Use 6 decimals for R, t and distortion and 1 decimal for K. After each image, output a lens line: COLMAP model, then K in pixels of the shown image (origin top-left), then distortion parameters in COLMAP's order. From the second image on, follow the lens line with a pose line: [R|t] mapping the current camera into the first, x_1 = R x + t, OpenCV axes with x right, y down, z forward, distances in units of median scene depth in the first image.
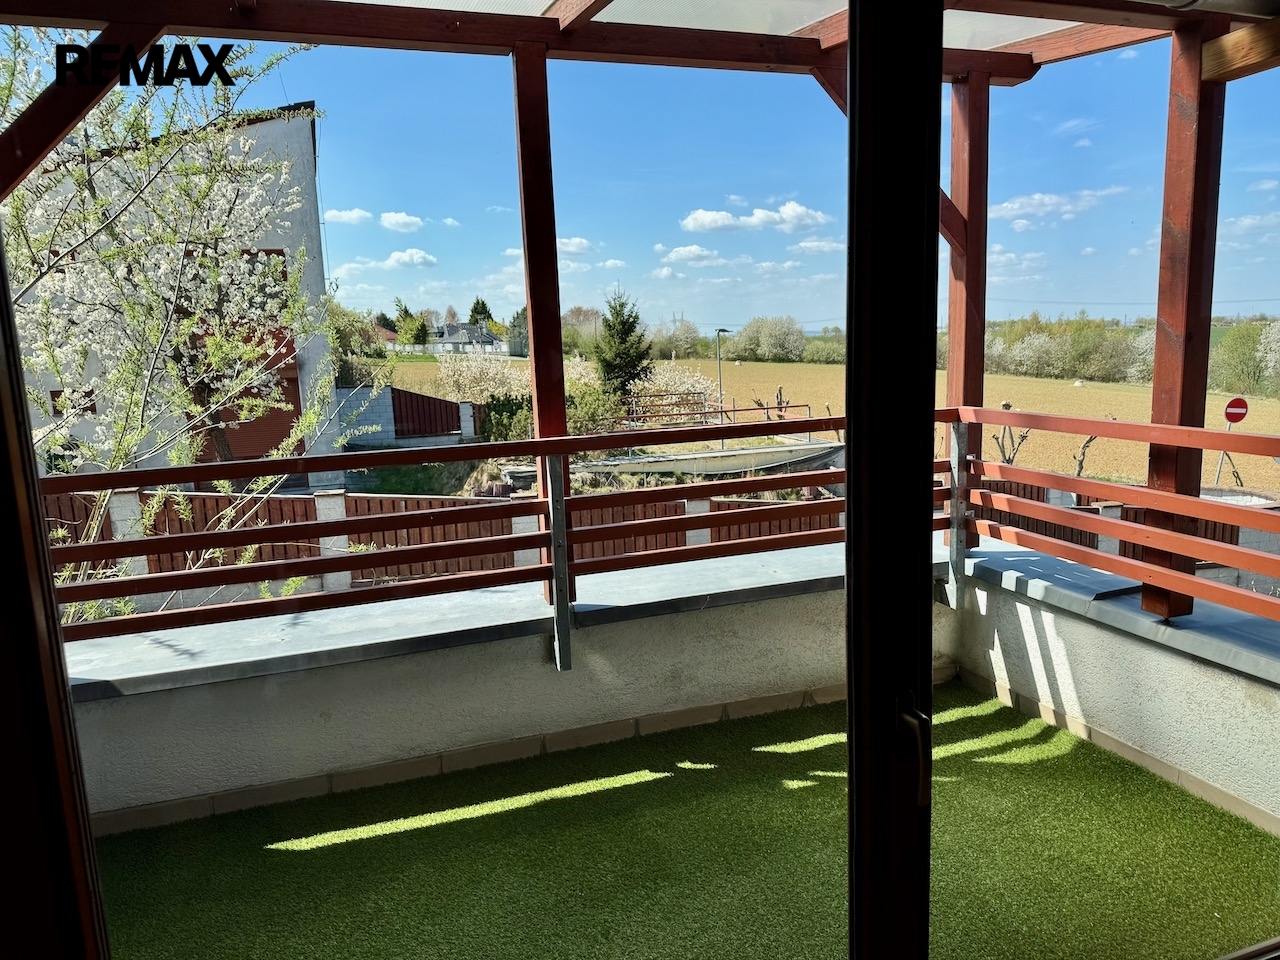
lens RADIAL K [[916.1, 0, 637.9], [0, 916.1, 497.3], [0, 0, 1]] dist [0.055537, -0.066337]
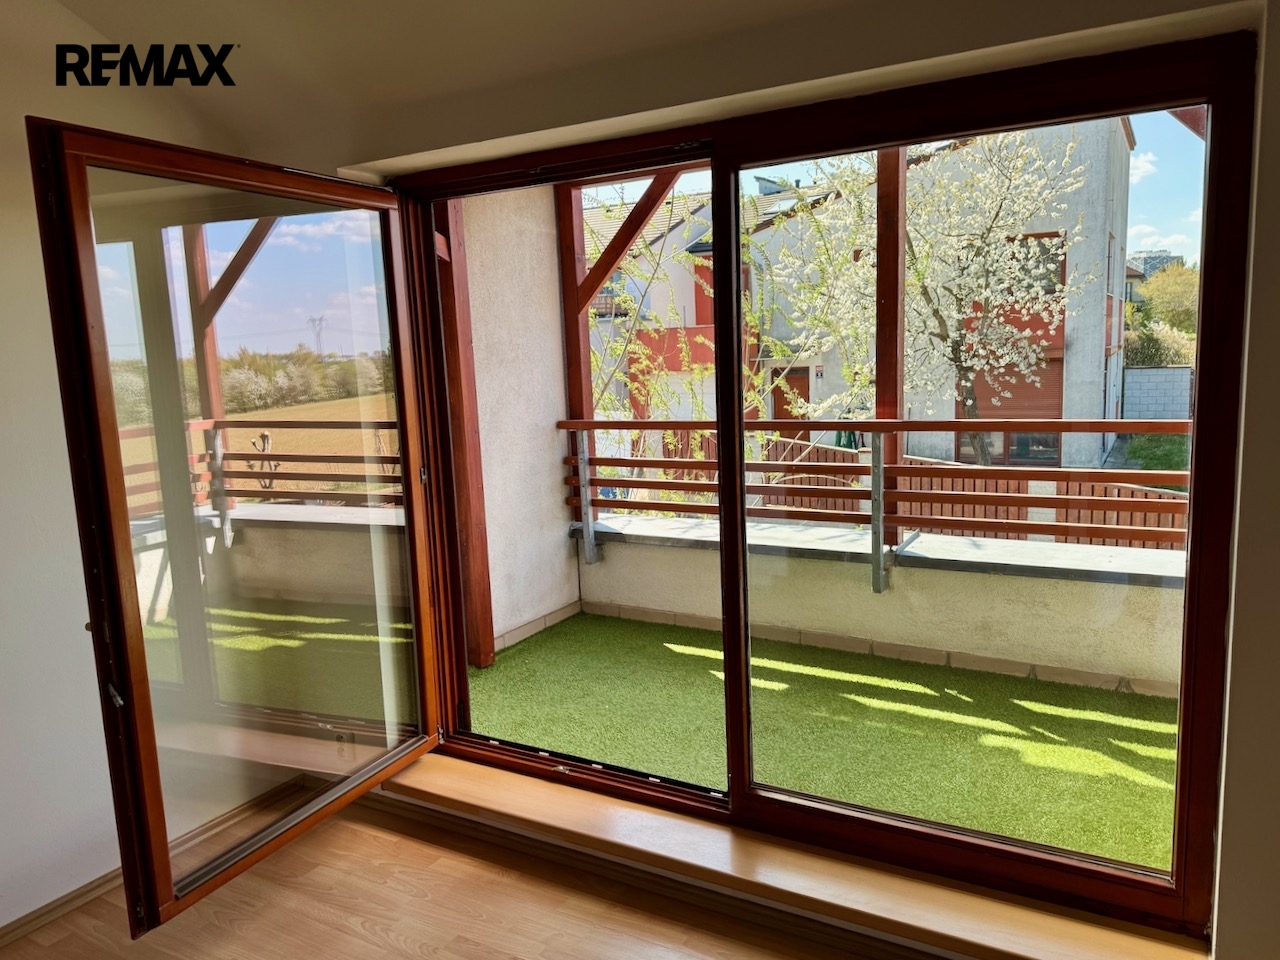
lens RADIAL K [[916.1, 0, 633.1], [0, 916.1, 486.8], [0, 0, 1]] dist [0.055537, -0.066337]
pose [[0.664587, 0.131108, -0.735619, 0.574232], [-0.119718, 0.990451, 0.068368, -0.013798], [0.737558, 0.042631, 0.673937, -0.154386]]
